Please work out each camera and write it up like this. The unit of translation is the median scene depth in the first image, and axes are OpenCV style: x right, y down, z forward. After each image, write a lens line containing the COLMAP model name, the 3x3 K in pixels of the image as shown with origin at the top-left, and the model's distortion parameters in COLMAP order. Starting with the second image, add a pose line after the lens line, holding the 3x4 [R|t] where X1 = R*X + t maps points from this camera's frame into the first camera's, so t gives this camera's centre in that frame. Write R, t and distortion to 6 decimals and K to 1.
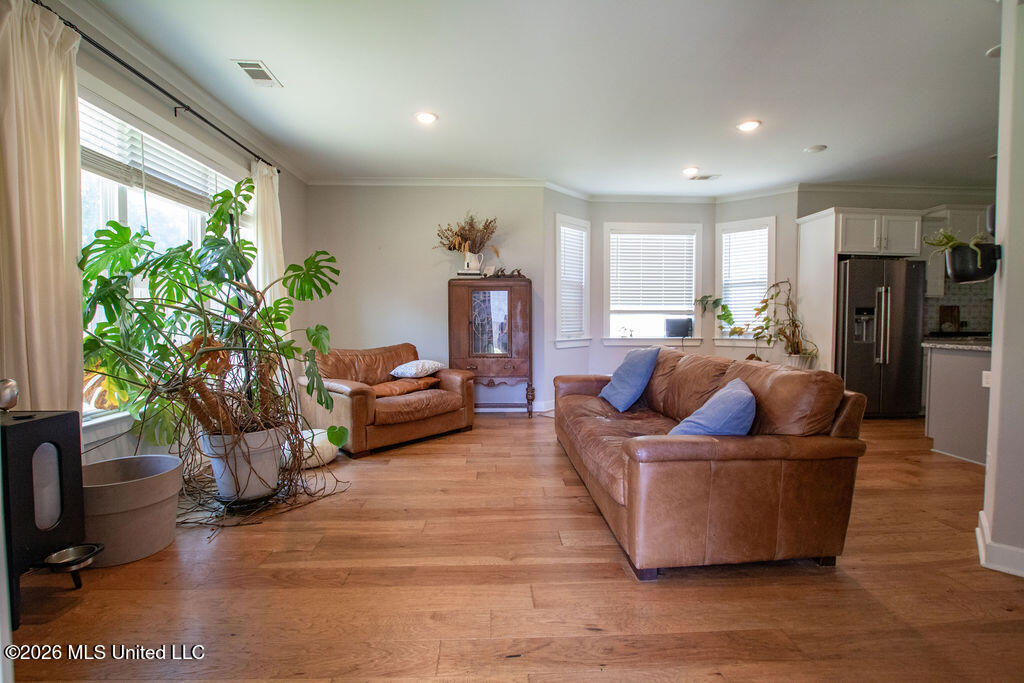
lens RADIAL K [[481.9, 0, 513.4], [0, 481.9, 343.7], [0, 0, 1]] dist [-0.030331, 0.000978]
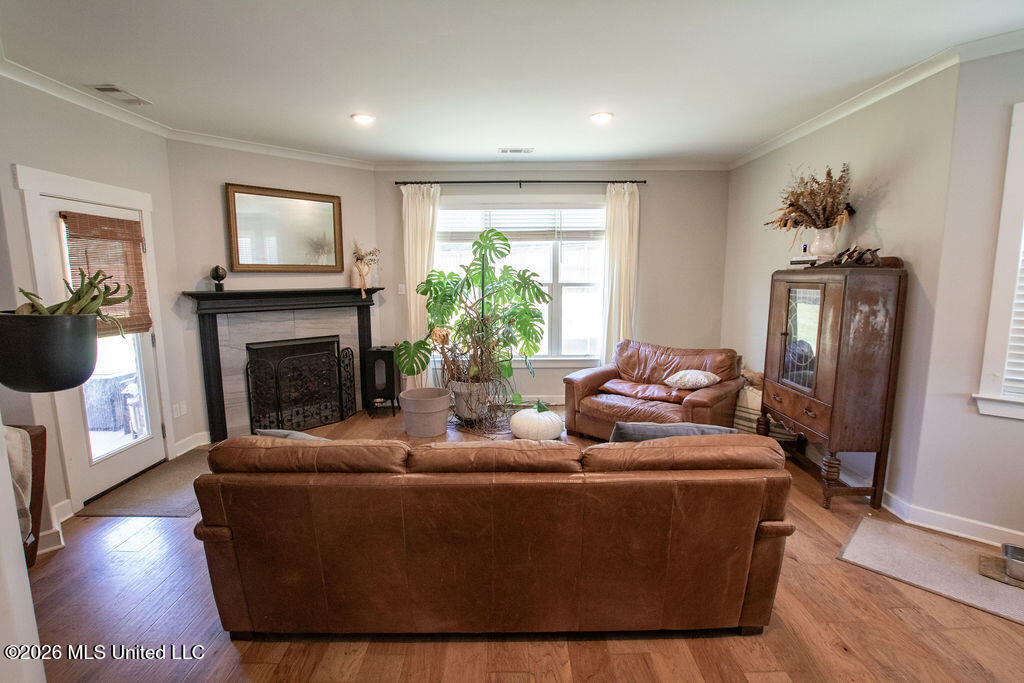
lens RADIAL K [[481.9, 0, 505.3], [0, 481.9, 341.8], [0, 0, 1]] dist [-0.030331, 0.000978]
pose [[-0.031983, 0.137481, -0.989988, 0.522097], [-0.047290, 0.989177, 0.138896, -0.095567], [0.998369, 0.051259, -0.025135, 0.546510]]
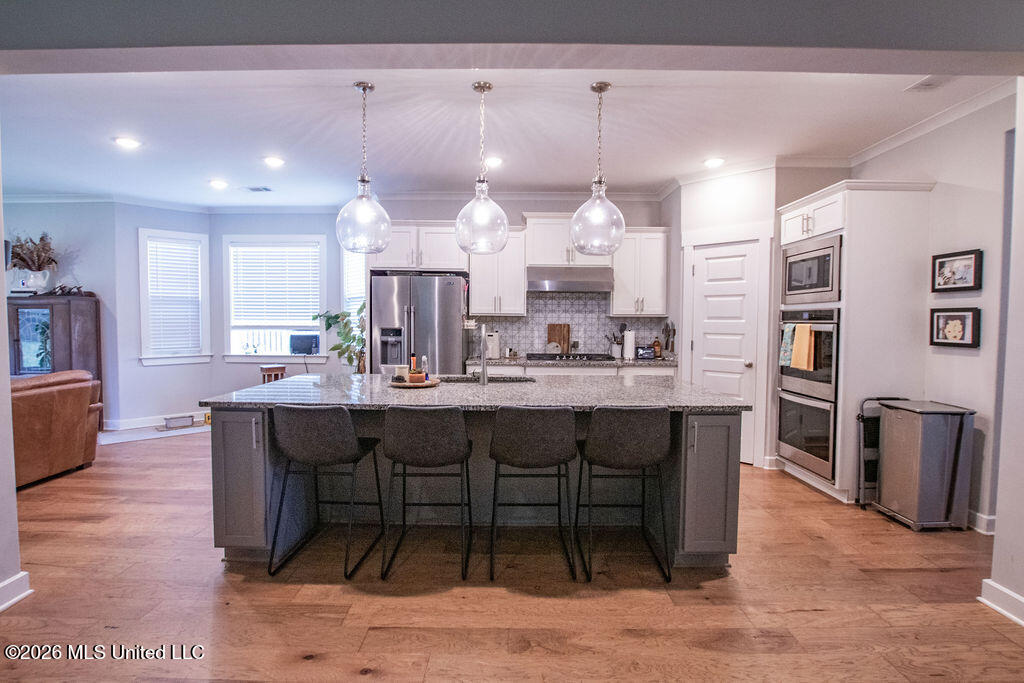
lens RADIAL K [[481.9, 0, 506.8], [0, 481.9, 343.4], [0, 0, 1]] dist [-0.030331, 0.000978]
pose [[0.998958, 0.009938, -0.044546, 0.851753], [-0.010010, 0.999949, -0.001391, -0.040745], [0.044529, 0.001836, 0.999006, 0.068944]]
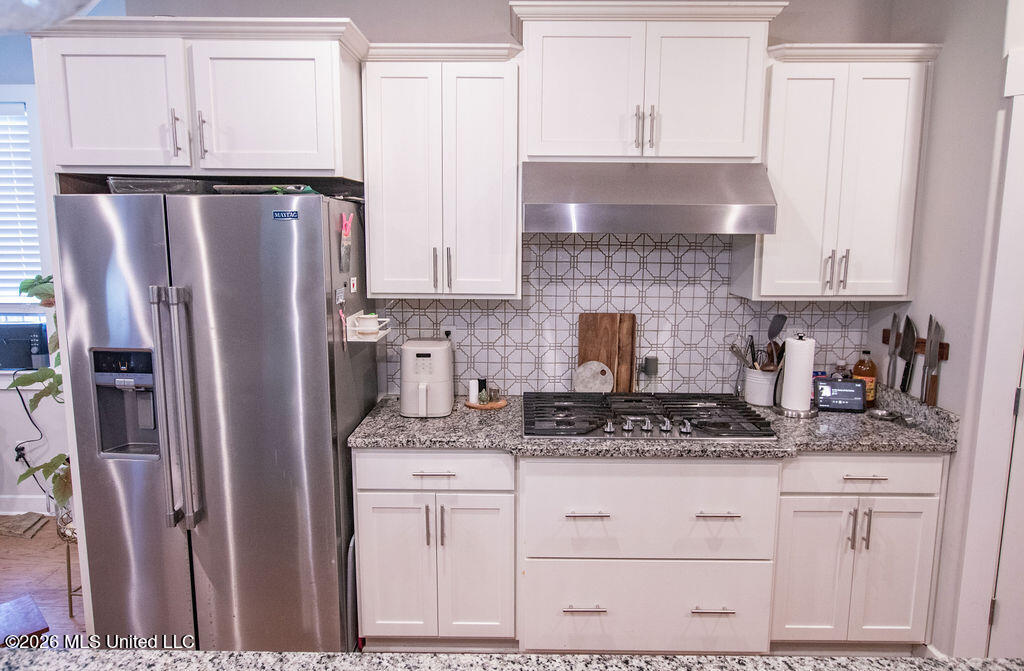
lens RADIAL K [[670.8, 0, 510.9], [0, 670.8, 339.3], [0, 0, 1]] dist [0.002578, 0.001143]
pose [[0.998930, 0.010806, -0.044966, 0.860581], [-0.006089, 0.994585, 0.103743, -0.110765], [0.045844, -0.103358, 0.993587, 0.486733]]
